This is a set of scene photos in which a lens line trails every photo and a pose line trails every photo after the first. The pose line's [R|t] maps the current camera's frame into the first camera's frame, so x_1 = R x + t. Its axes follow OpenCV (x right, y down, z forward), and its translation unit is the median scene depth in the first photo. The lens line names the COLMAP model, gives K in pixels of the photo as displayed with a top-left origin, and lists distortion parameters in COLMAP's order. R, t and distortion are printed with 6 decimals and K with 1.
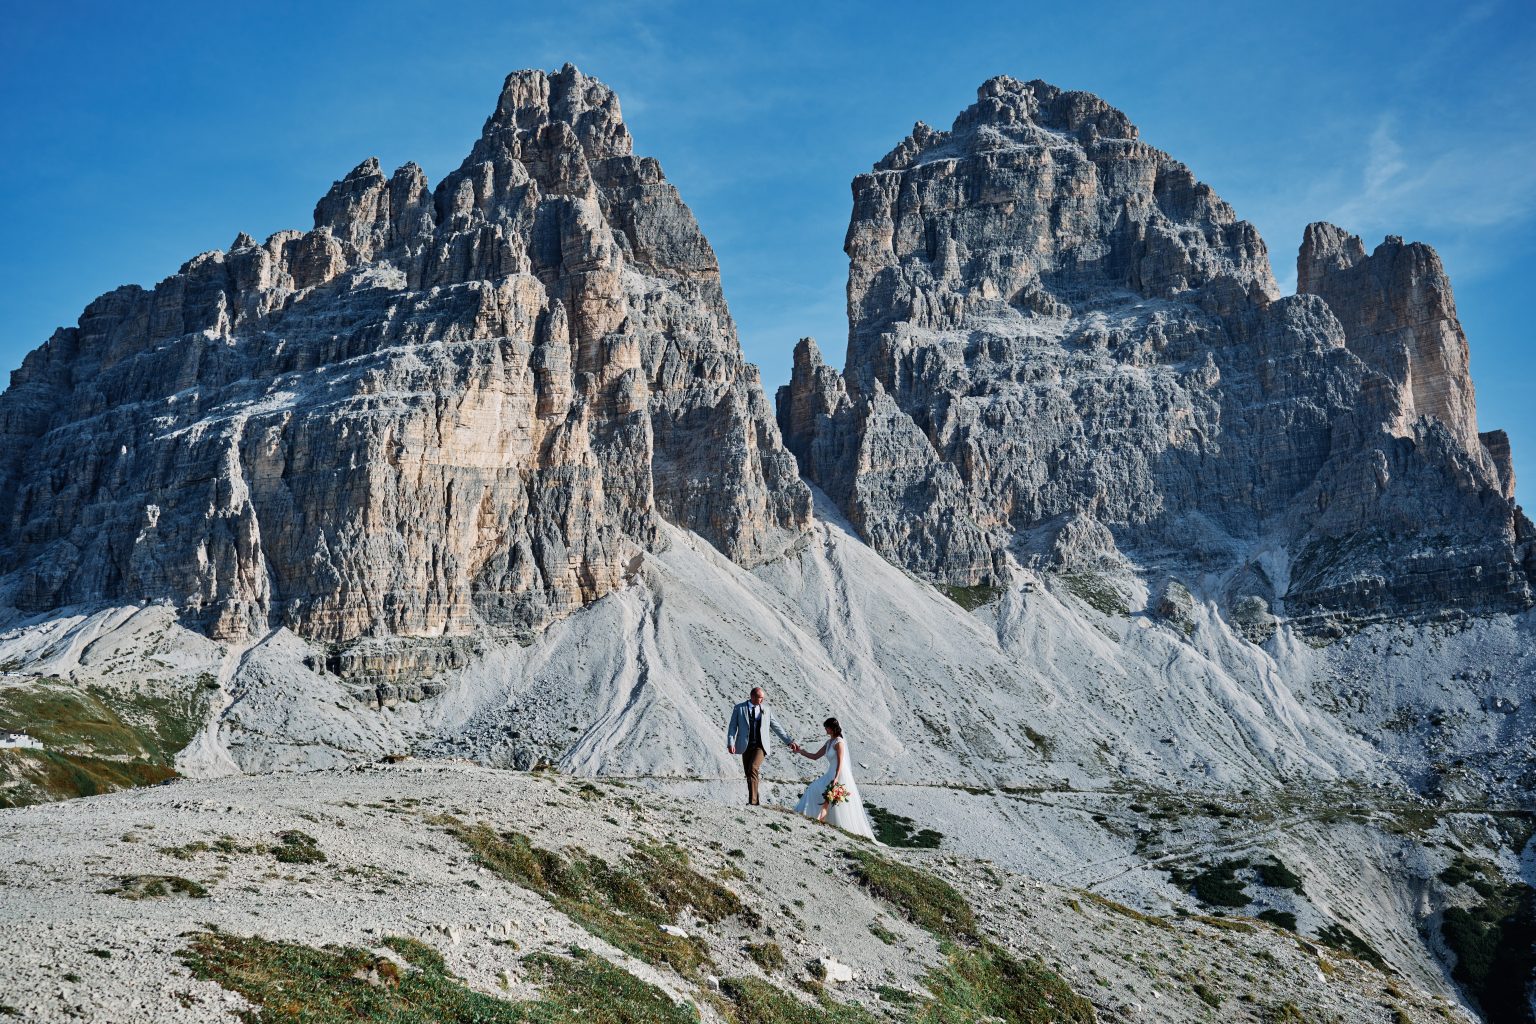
lens RADIAL K [[1510.4, 0, 773.9], [0, 1510.4, 514.3], [0, 0, 1]] dist [0.012068, 0.000000]
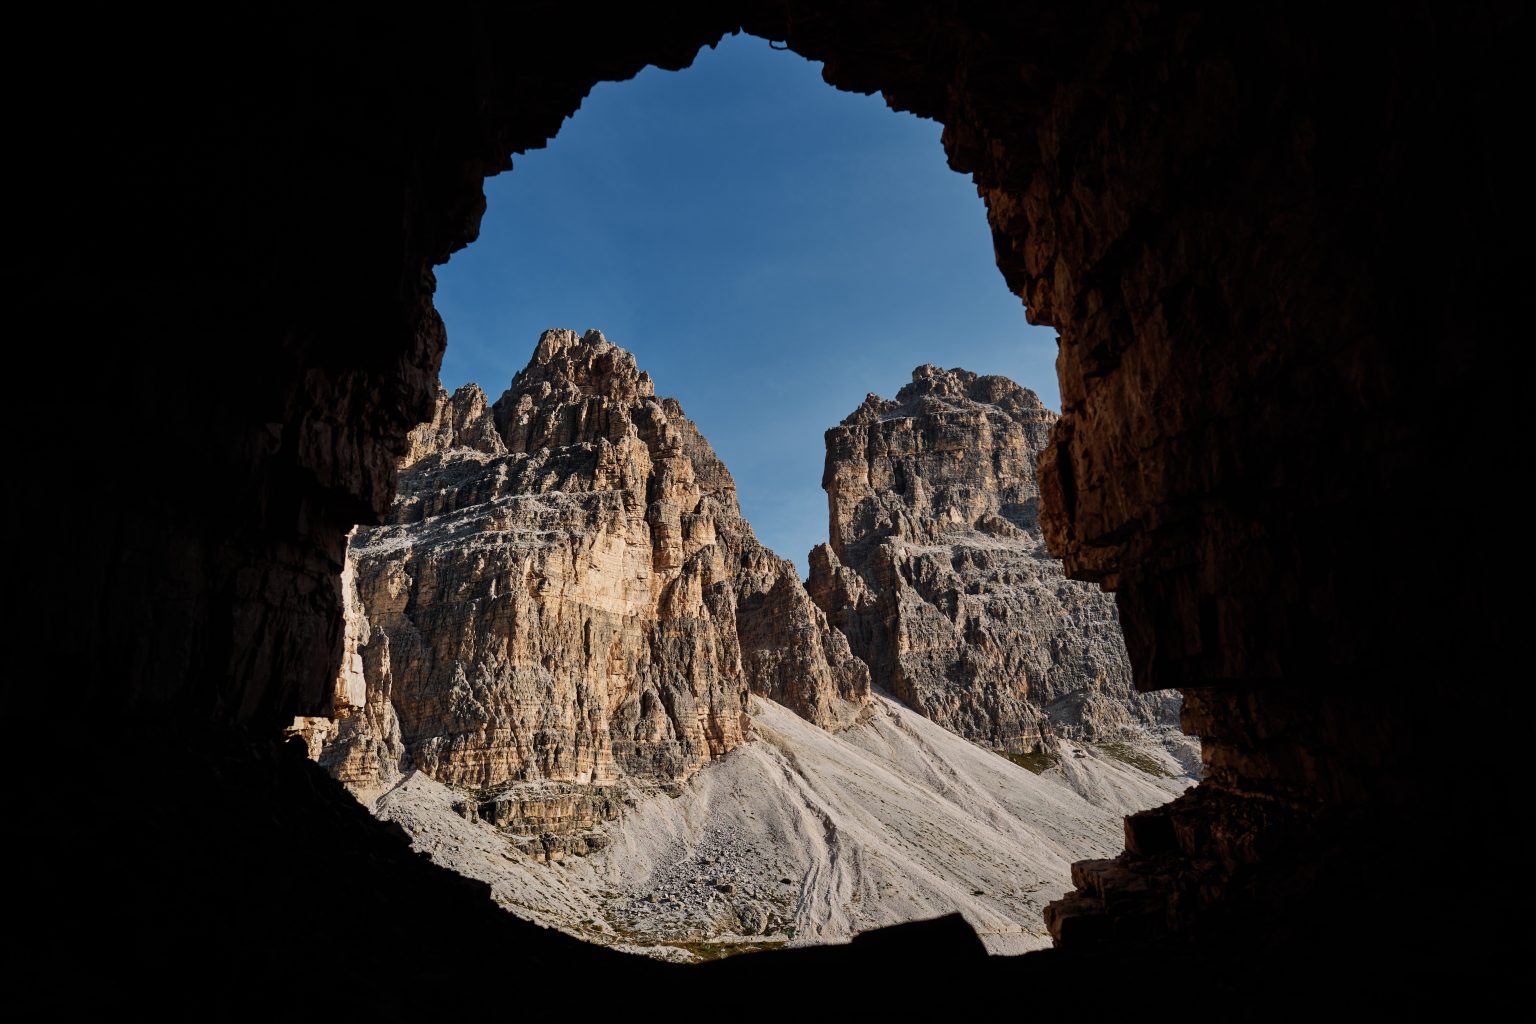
lens RADIAL K [[1072.8, 0, 766.5], [0, 1072.8, 515.6], [0, 0, 1]] dist [-0.001629, 0.001277]
pose [[0.987376, 0.026826, 0.156103, -0.176060], [0.010245, 0.972673, -0.231953, 0.059488], [-0.158060, 0.230624, 0.960120, 0.272857]]
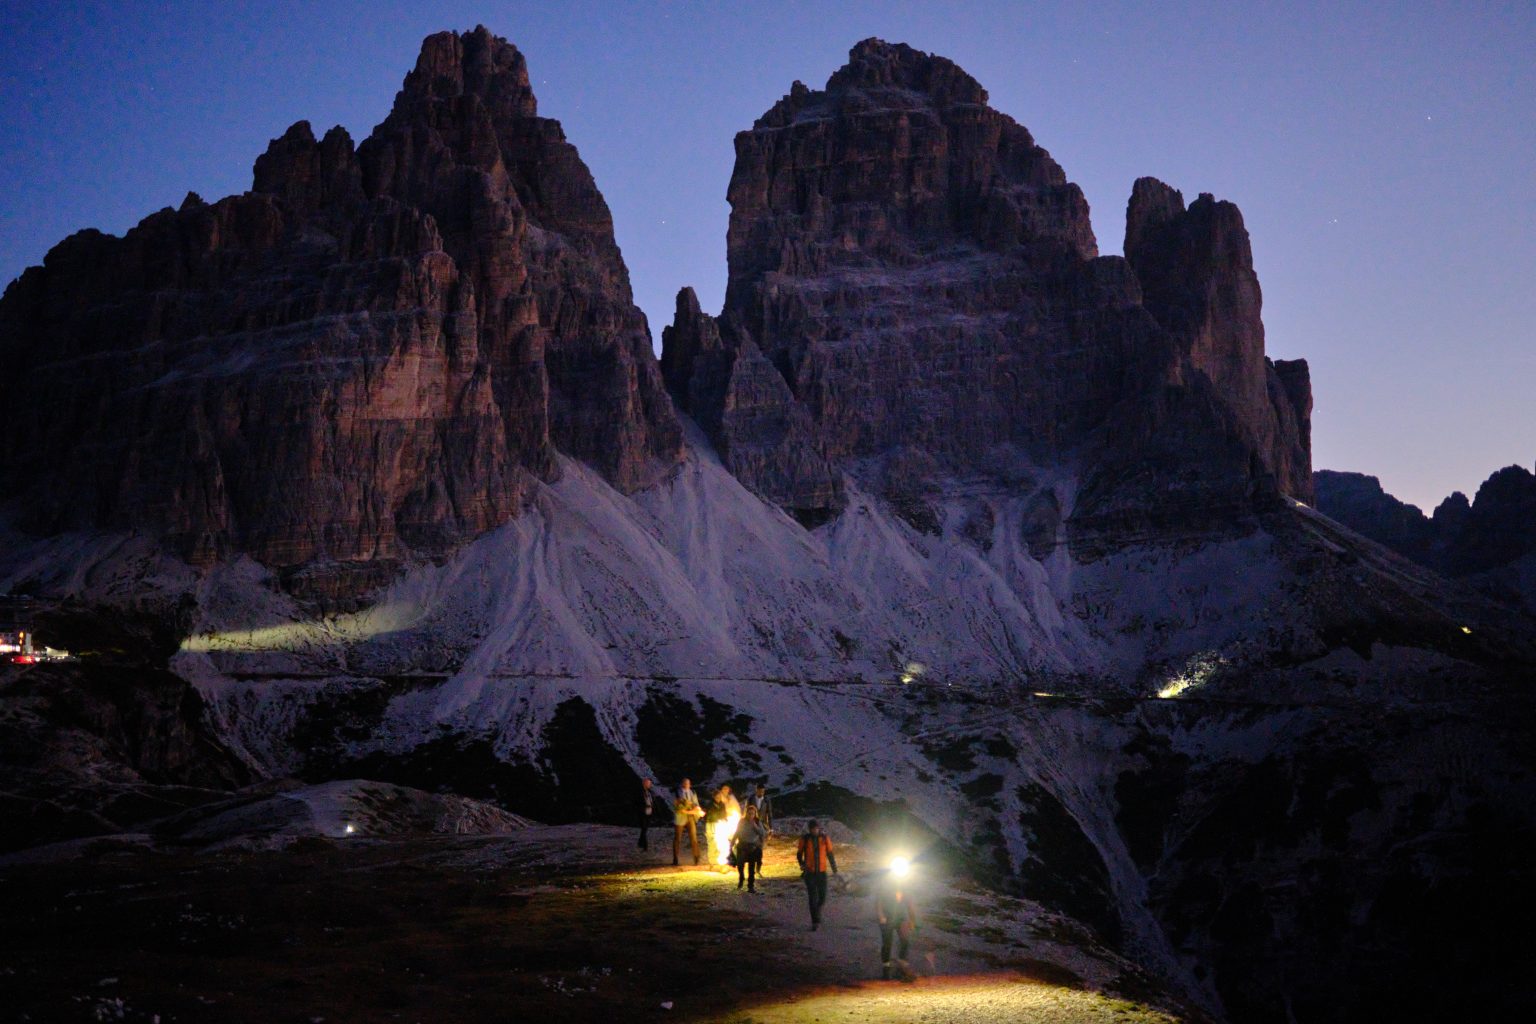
lens RADIAL K [[1510.4, 0, 771.6], [0, 1510.4, 515.0], [0, 0, 1]] dist [0.012068, 0.000000]
pose [[0.999157, 0.005728, 0.040663, 0.048704], [-0.009437, 0.995750, 0.091614, -0.059319], [-0.039965, -0.091921, 0.994964, -0.207683]]
